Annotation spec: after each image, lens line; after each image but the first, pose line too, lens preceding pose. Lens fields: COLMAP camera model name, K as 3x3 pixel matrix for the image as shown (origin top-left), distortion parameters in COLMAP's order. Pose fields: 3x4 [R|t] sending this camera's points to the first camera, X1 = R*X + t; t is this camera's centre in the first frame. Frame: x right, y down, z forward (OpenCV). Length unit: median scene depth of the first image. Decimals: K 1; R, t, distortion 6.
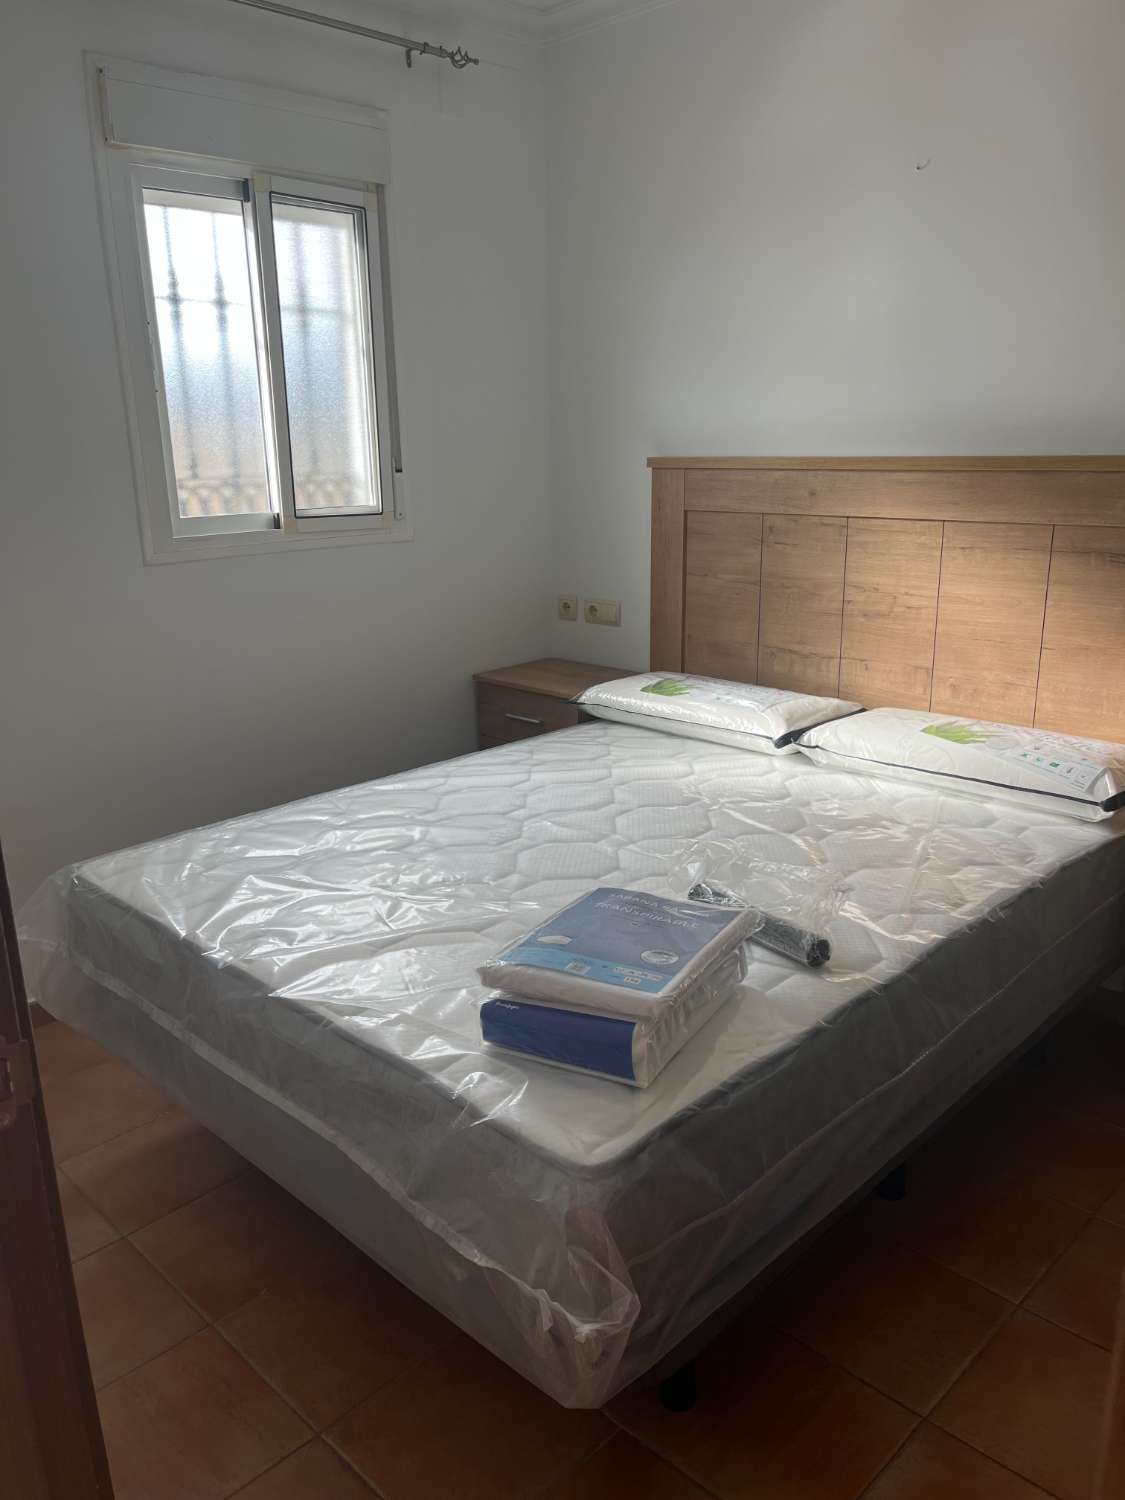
lens RADIAL K [[1136.8, 0, 566.9], [0, 1136.8, 764.3], [0, 0, 1]] dist [0.068260, -0.085205]
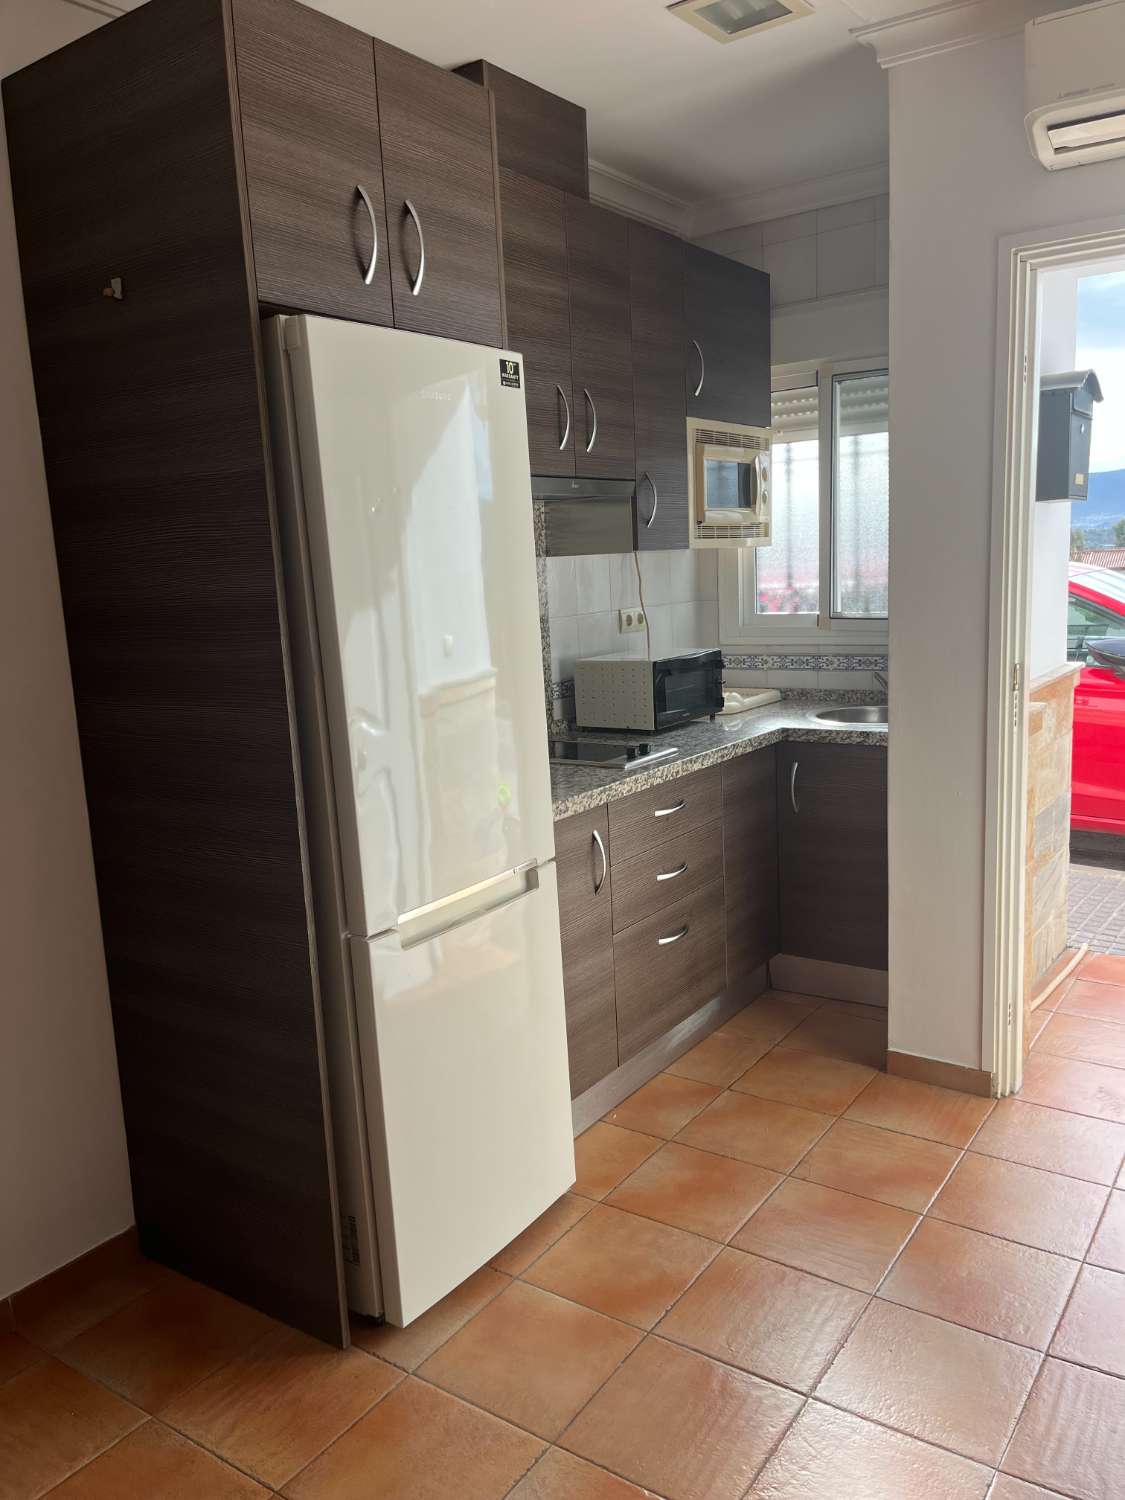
lens RADIAL K [[1136.8, 0, 568.7], [0, 1136.8, 758.5], [0, 0, 1]] dist [0.068260, -0.085205]
pose [[0.165172, 0.183148, -0.969110, 1.129107], [-0.228949, 0.962885, 0.142950, -0.220614], [0.959323, 0.198266, 0.200974, 0.616477]]
